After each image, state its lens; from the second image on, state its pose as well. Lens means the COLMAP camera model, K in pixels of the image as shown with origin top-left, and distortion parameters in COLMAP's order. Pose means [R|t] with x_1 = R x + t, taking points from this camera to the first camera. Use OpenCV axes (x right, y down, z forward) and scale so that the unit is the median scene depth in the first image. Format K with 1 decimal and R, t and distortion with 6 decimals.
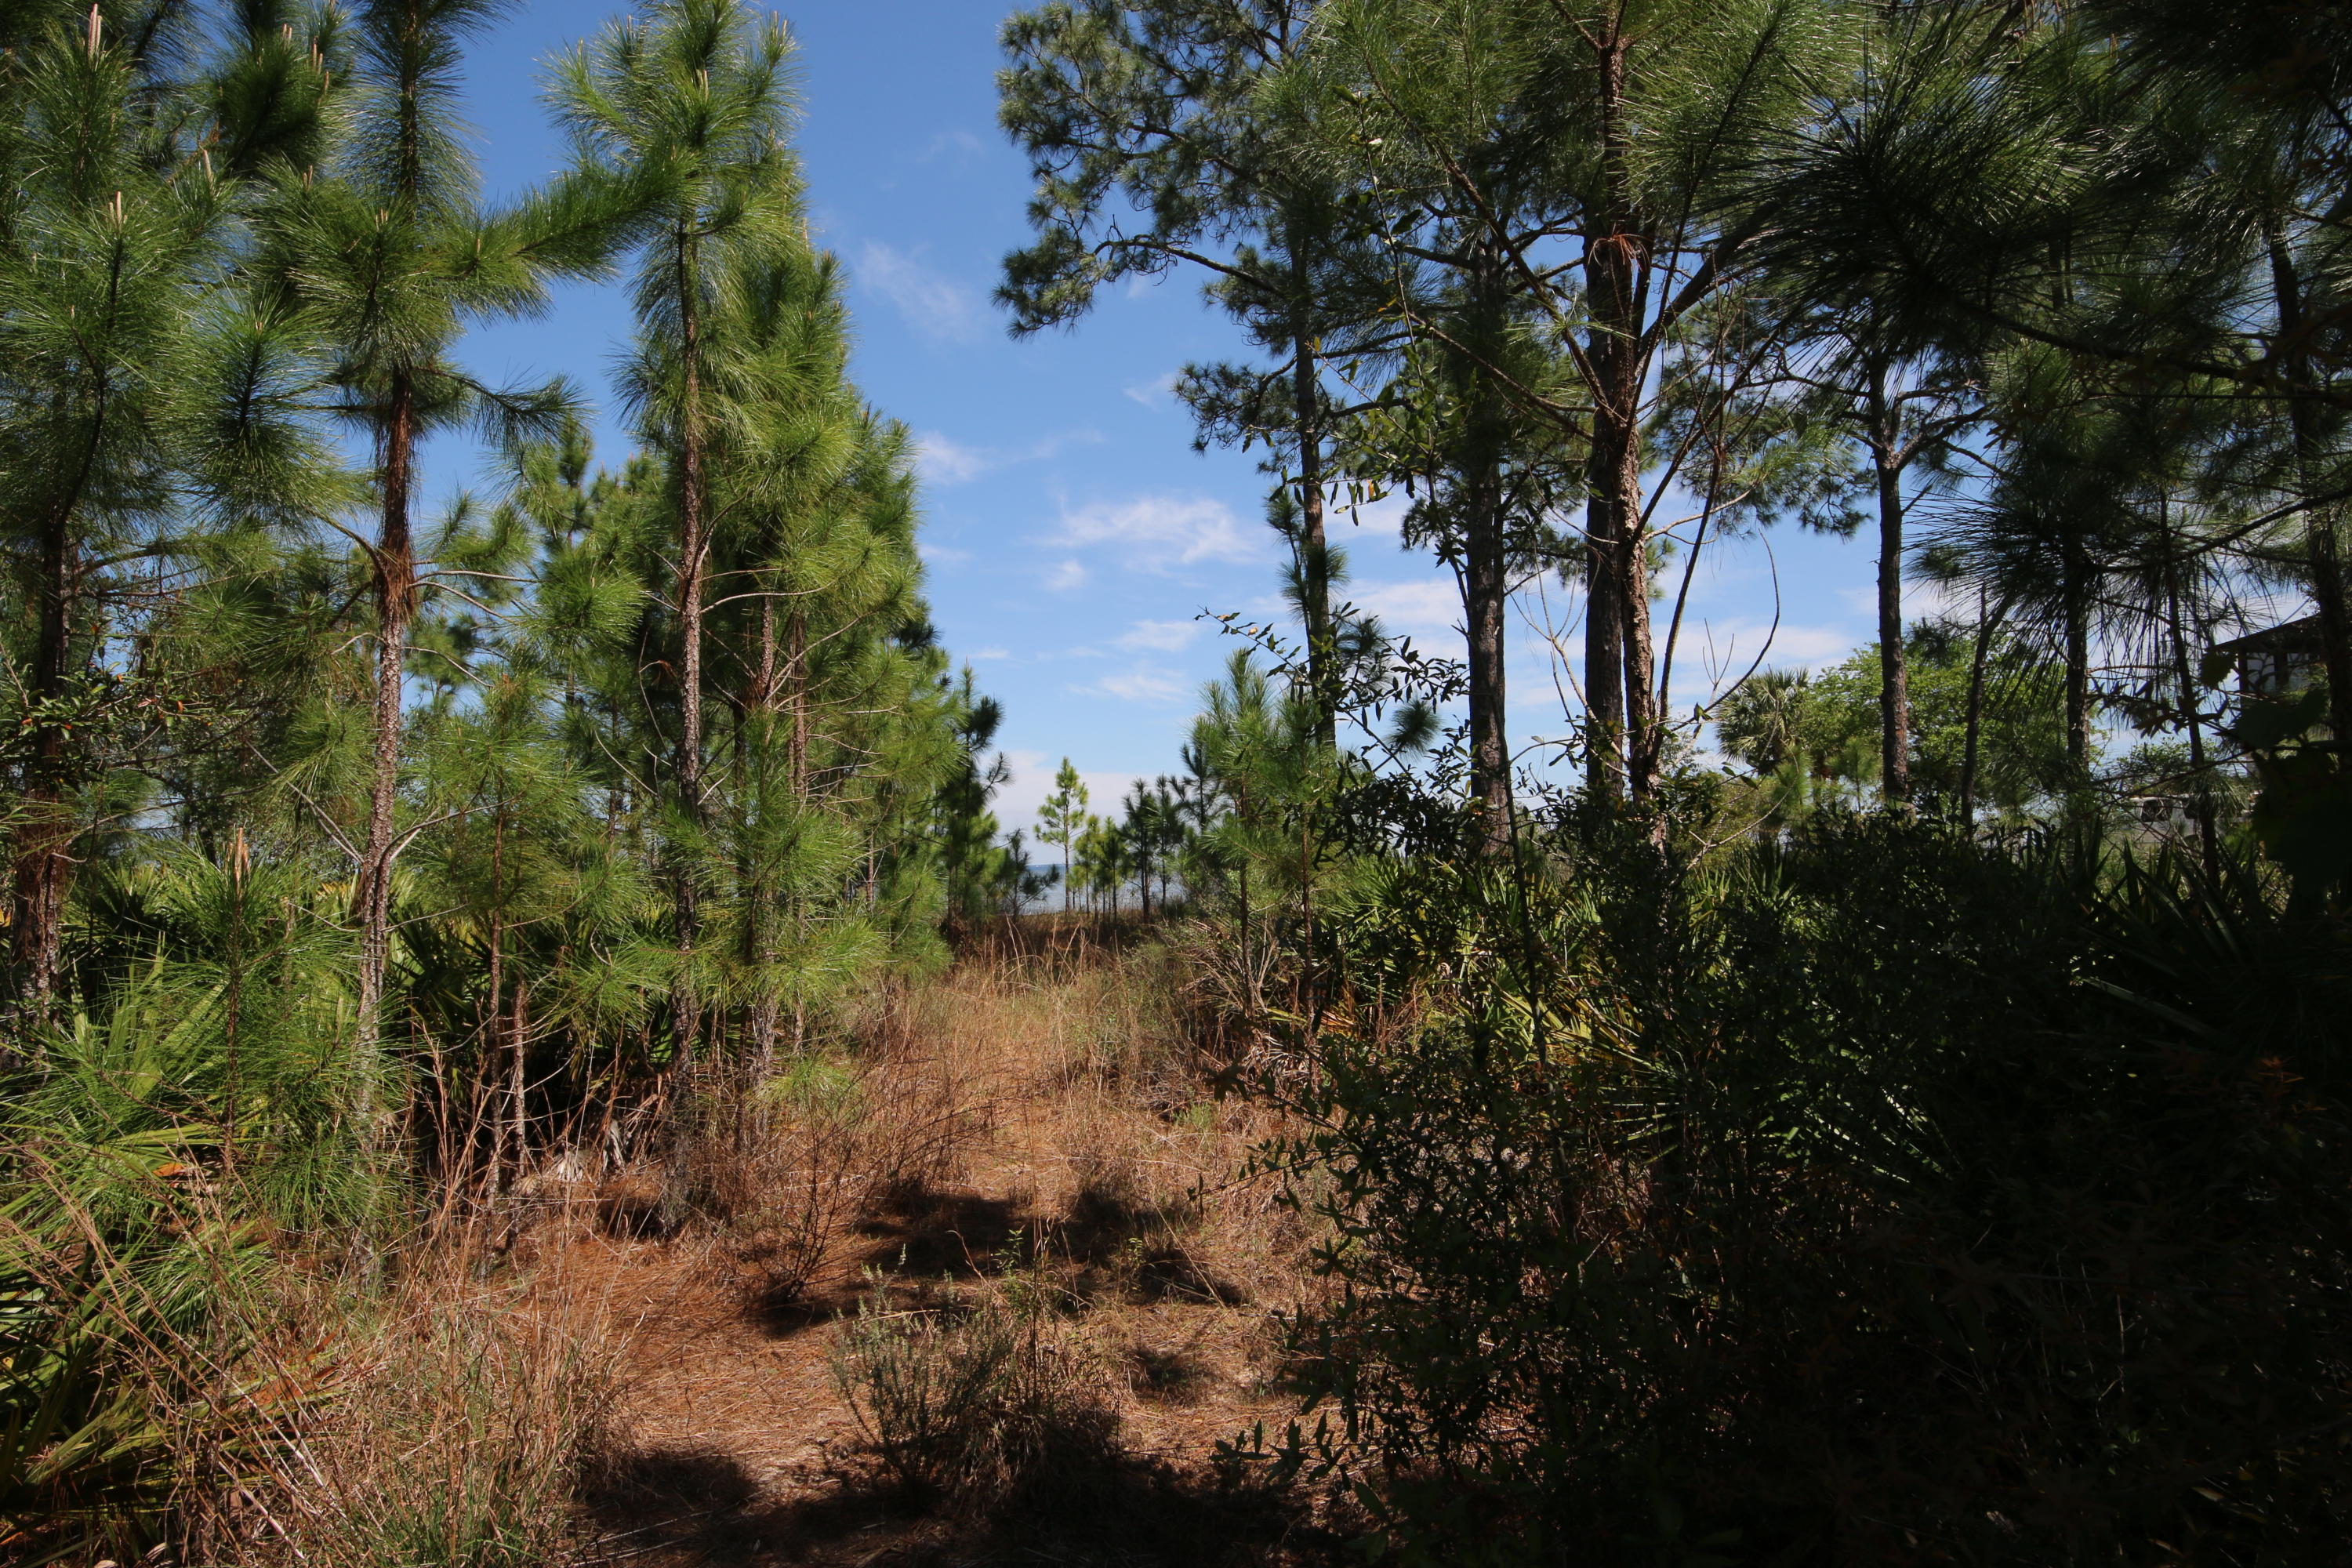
lens RADIAL K [[1165.6, 0, 1176.0], [0, 1165.6, 784.0], [0, 0, 1]] dist [0.079239, -0.050007]
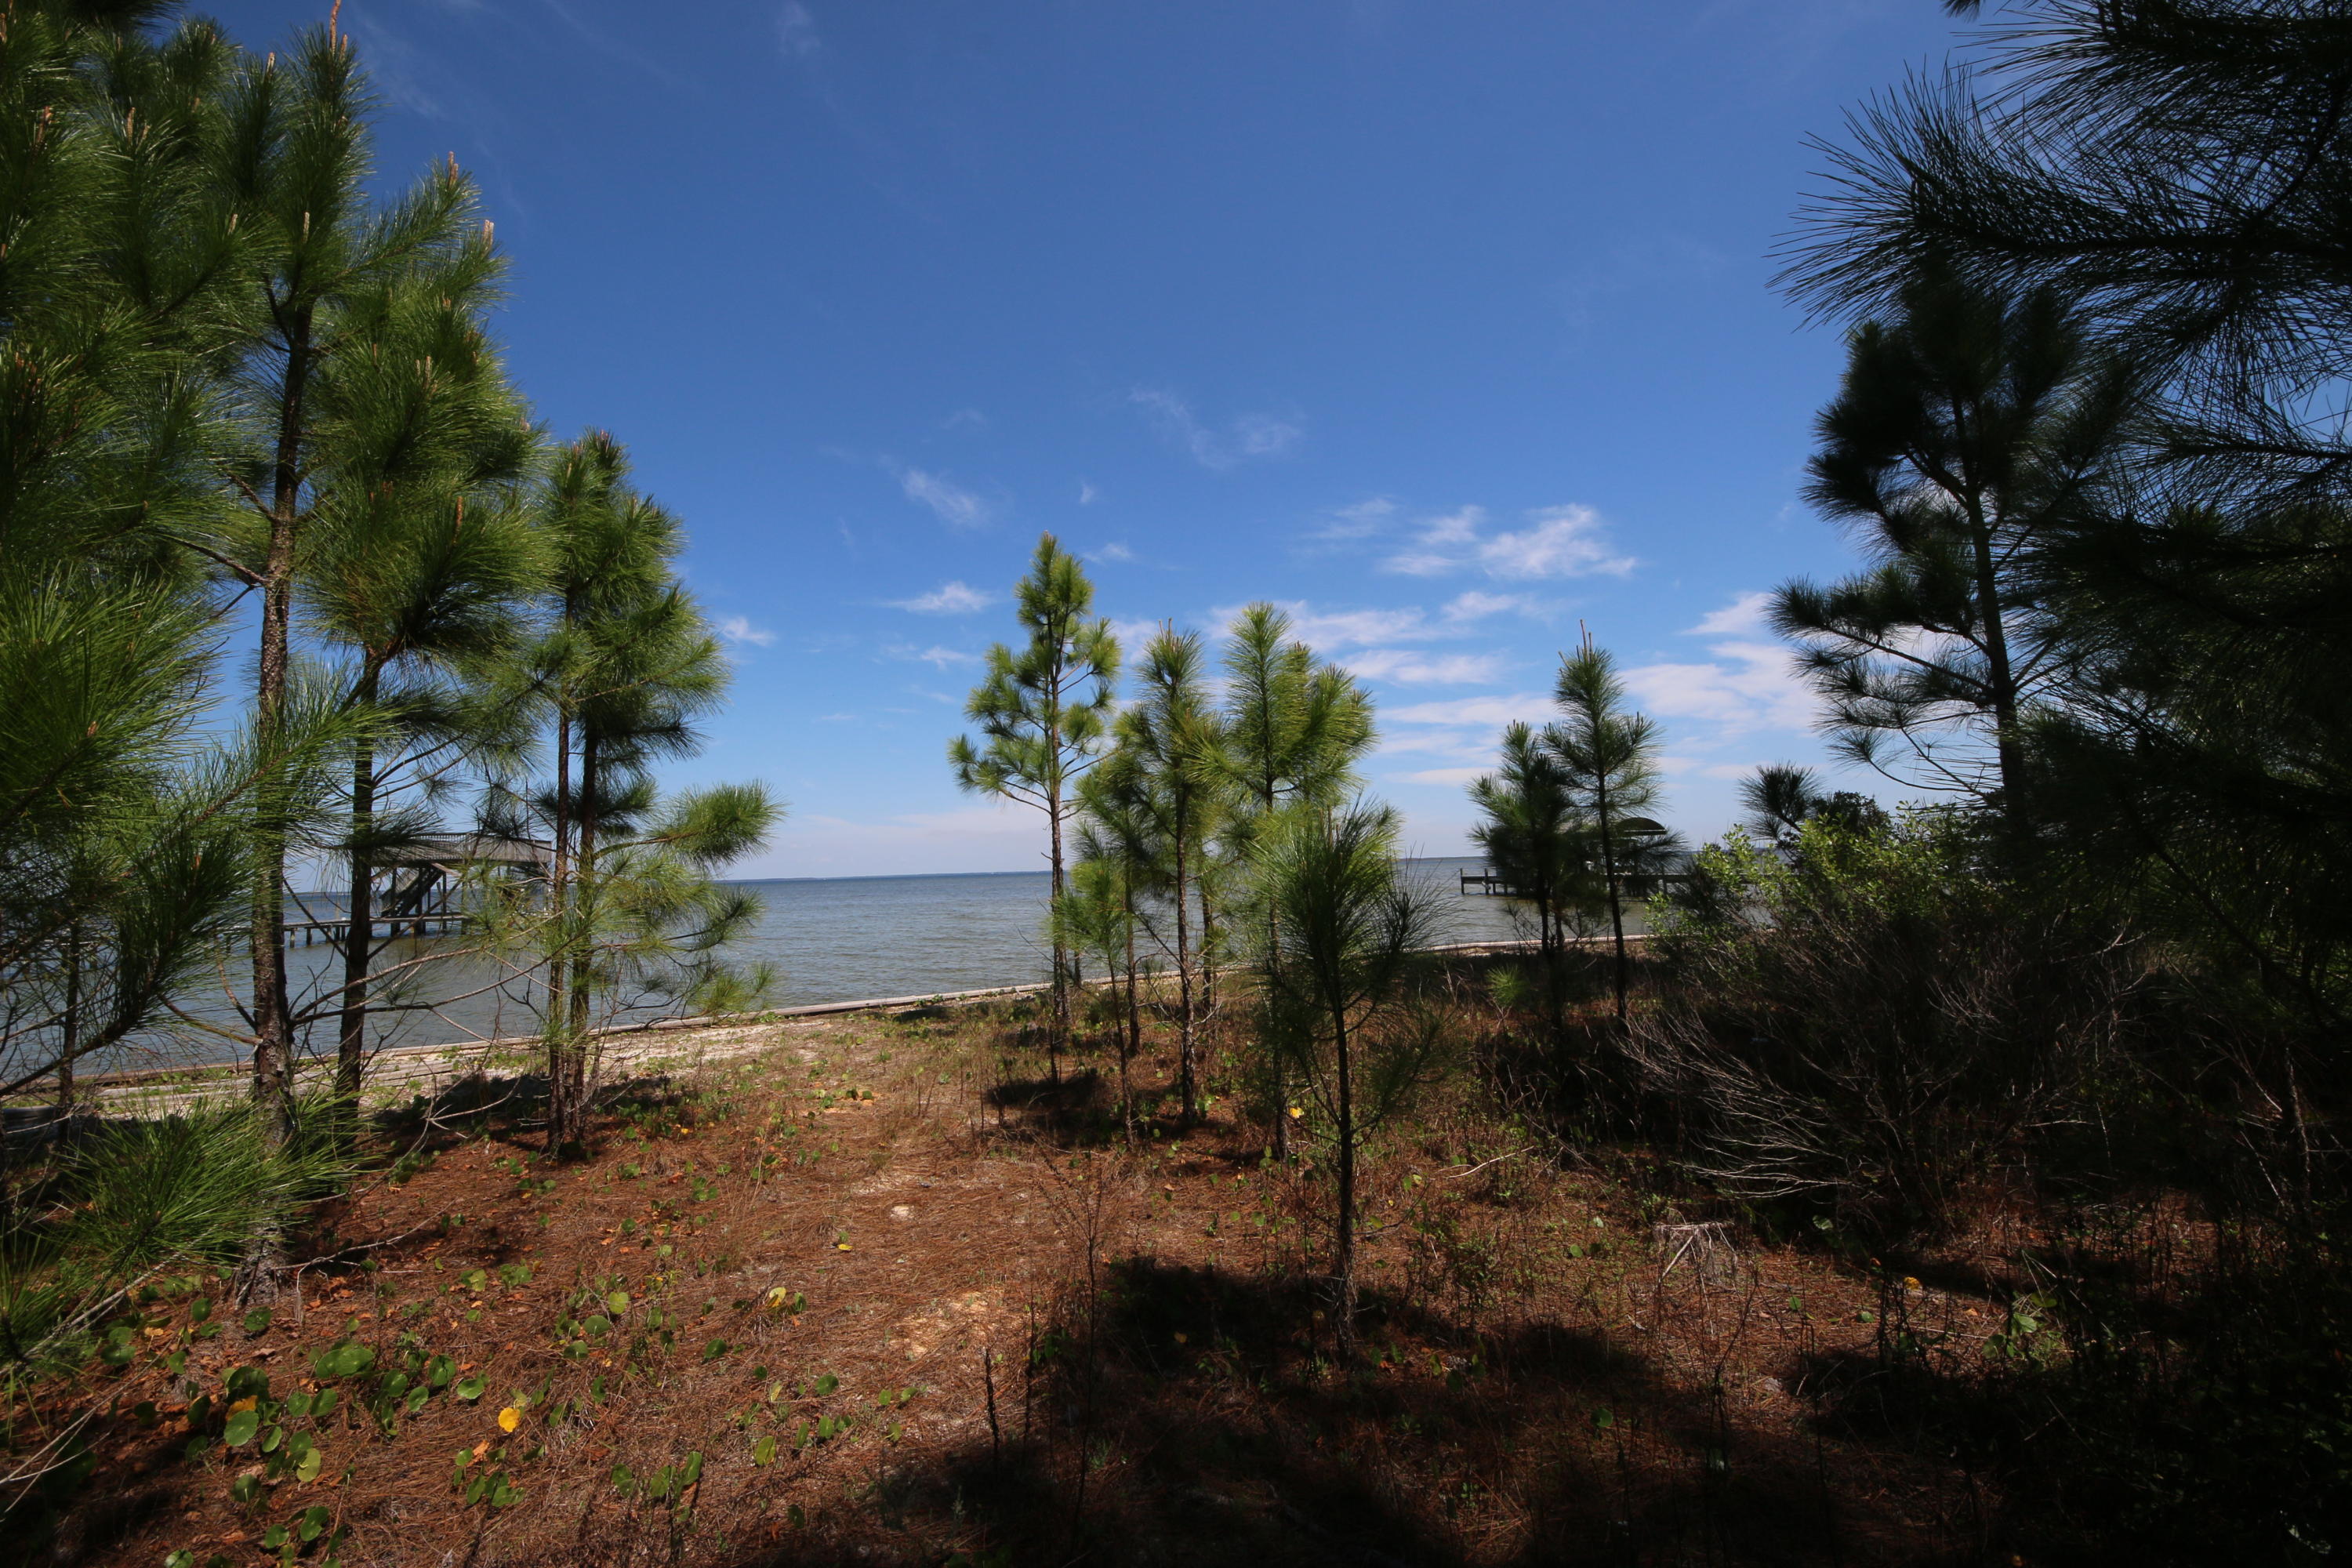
lens RADIAL K [[853.4, 0, 1156.5], [0, 853.4, 801.9], [0, 0, 1]] dist [0.020027, -0.022501]
pose [[0.999742, -0.012775, 0.018767, -0.148601], [0.012974, 0.999861, -0.010507, 0.118684], [-0.018630, 0.010748, 0.999769, 1.618331]]
